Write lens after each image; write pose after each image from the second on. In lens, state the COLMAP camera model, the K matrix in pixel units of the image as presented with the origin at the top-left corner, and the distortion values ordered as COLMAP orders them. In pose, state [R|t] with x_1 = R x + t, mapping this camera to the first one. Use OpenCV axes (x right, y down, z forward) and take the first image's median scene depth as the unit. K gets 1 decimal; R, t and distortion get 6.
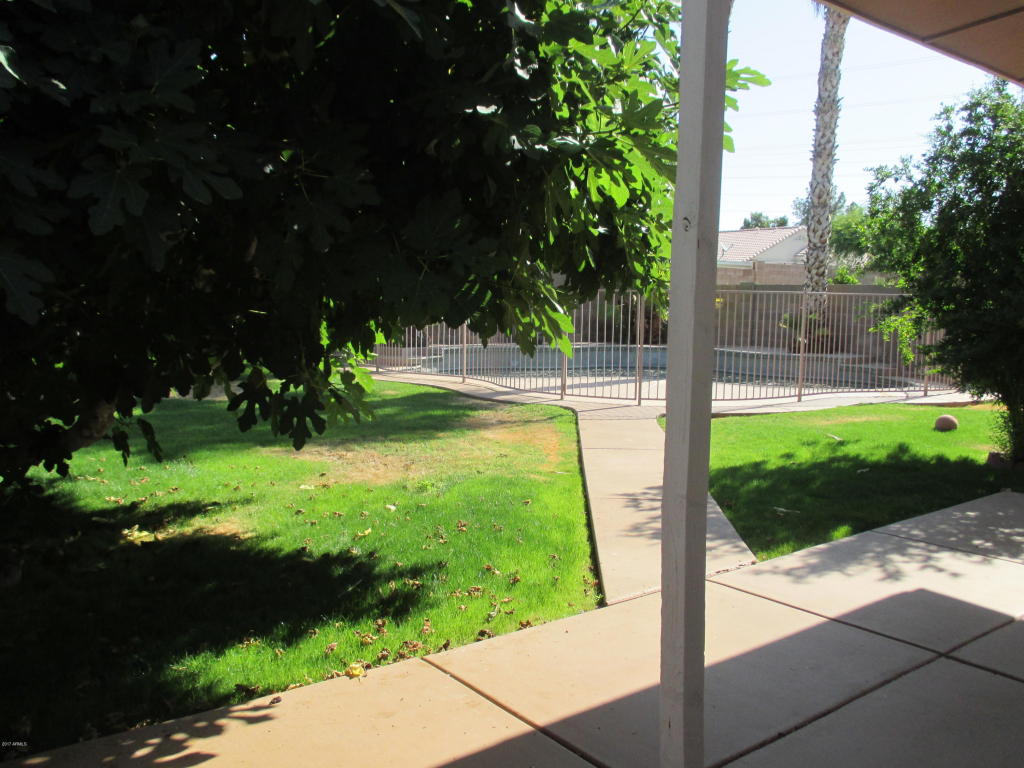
lens RADIAL K [[857.1, 0, 515.0], [0, 857.1, 381.4], [0, 0, 1]] dist [-0.014755, -0.002518]
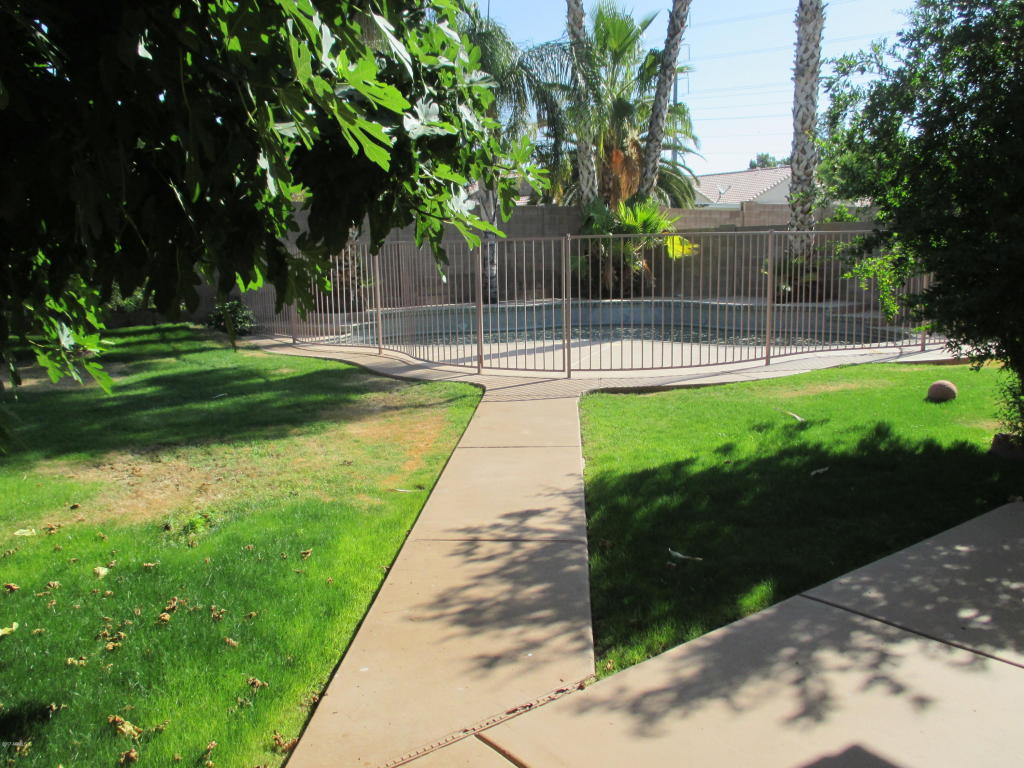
lens RADIAL K [[857.1, 0, 511.1], [0, 857.1, 384.4], [0, 0, 1]] dist [-0.014755, -0.002518]
pose [[0.999135, -0.036449, -0.020006, 0.140853], [0.037517, 0.997730, 0.055923, -0.018873], [0.017923, -0.056625, 0.998235, 0.234505]]
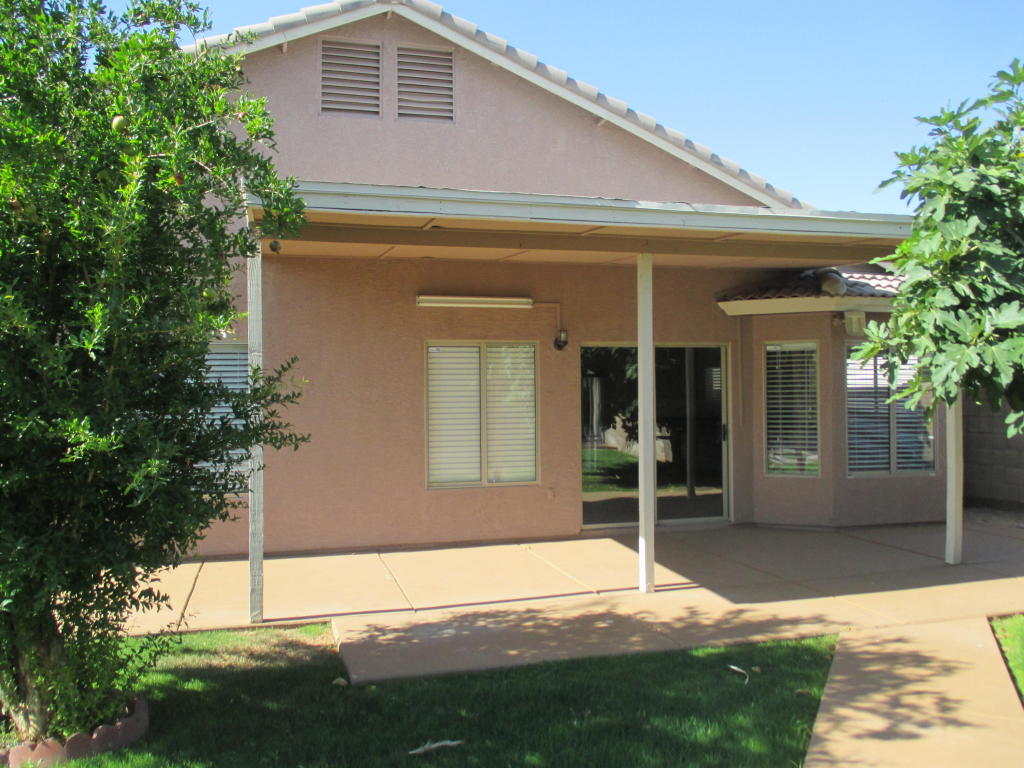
lens RADIAL K [[857.1, 0, 511.7], [0, 857.1, 385.9], [0, 0, 1]] dist [-0.014755, -0.002518]
pose [[-0.931089, -0.003556, 0.364774, 0.158850], [0.030019, 0.995814, 0.086330, -0.136336], [-0.363554, 0.091331, -0.927085, 1.283598]]
